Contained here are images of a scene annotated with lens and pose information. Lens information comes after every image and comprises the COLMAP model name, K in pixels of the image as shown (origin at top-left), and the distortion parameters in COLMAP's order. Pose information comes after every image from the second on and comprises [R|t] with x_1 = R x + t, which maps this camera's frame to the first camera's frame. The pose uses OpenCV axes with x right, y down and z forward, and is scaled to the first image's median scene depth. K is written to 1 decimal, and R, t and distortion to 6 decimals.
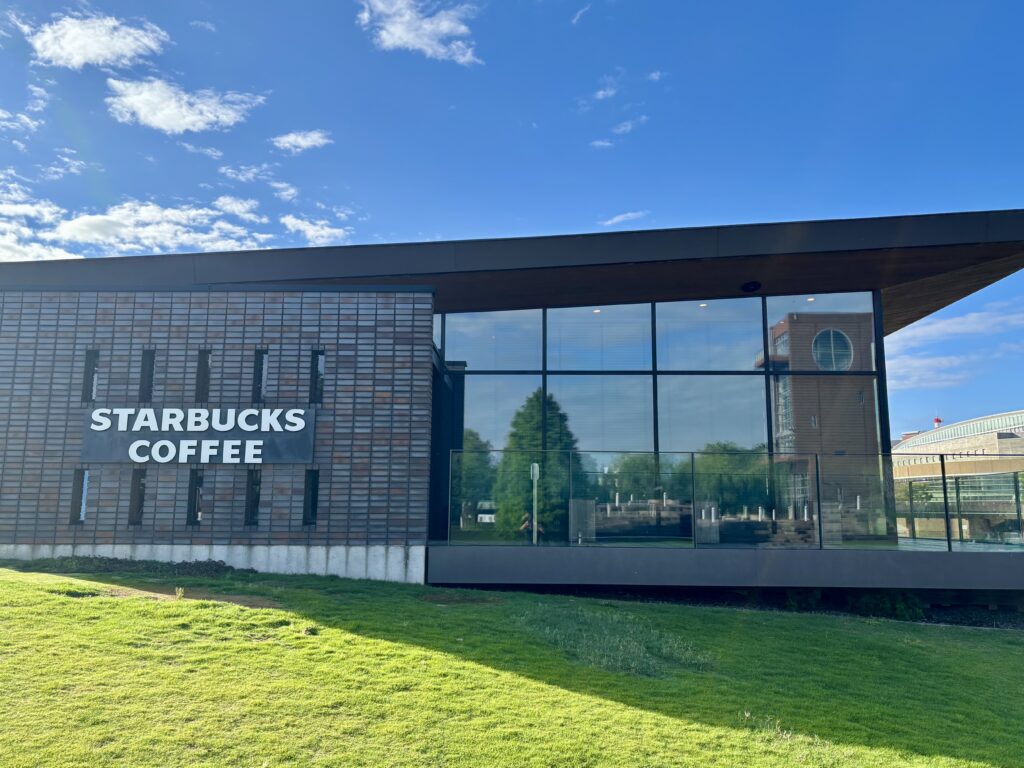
lens RADIAL K [[793.1, 0, 513.0], [0, 793.1, 391.9], [0, 0, 1]] dist [0.031959, -0.038017]
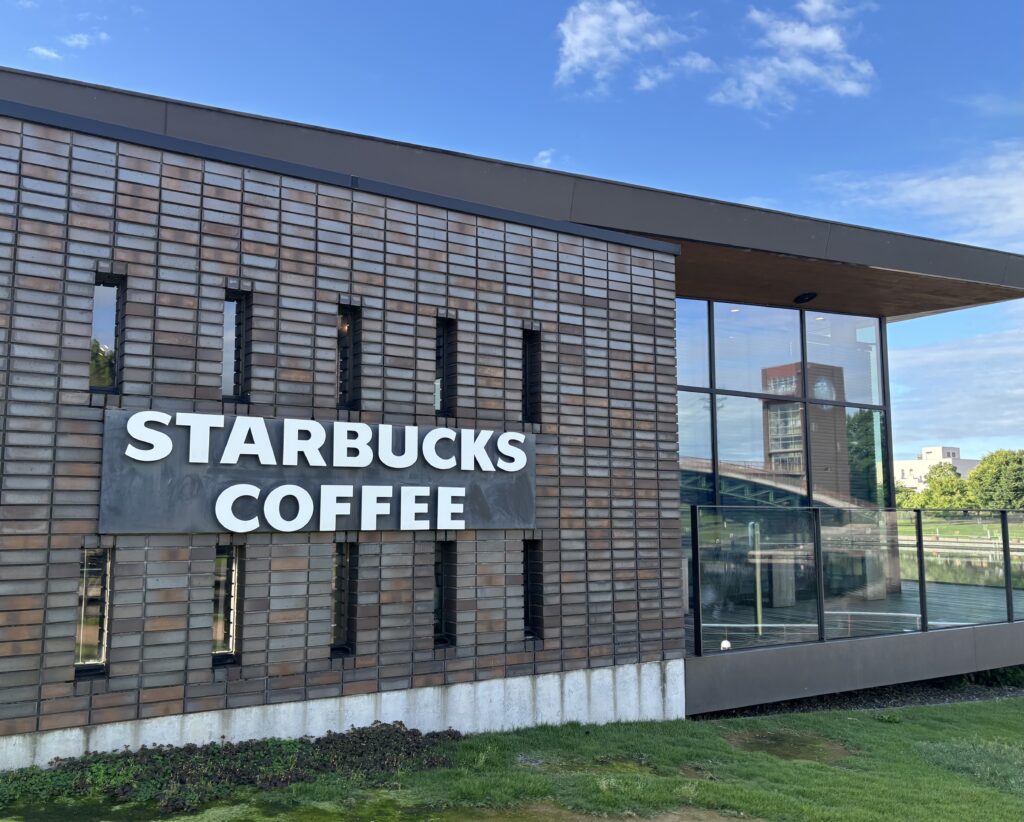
lens RADIAL K [[892.2, 0, 452.3], [0, 892.2, 415.1], [0, 0, 1]] dist [0.115719, -0.224230]
pose [[0.845774, 0.054083, 0.530793, -0.641146], [-0.077279, 0.996776, 0.021576, -0.000679], [-0.527914, -0.059268, 0.847227, 0.487902]]
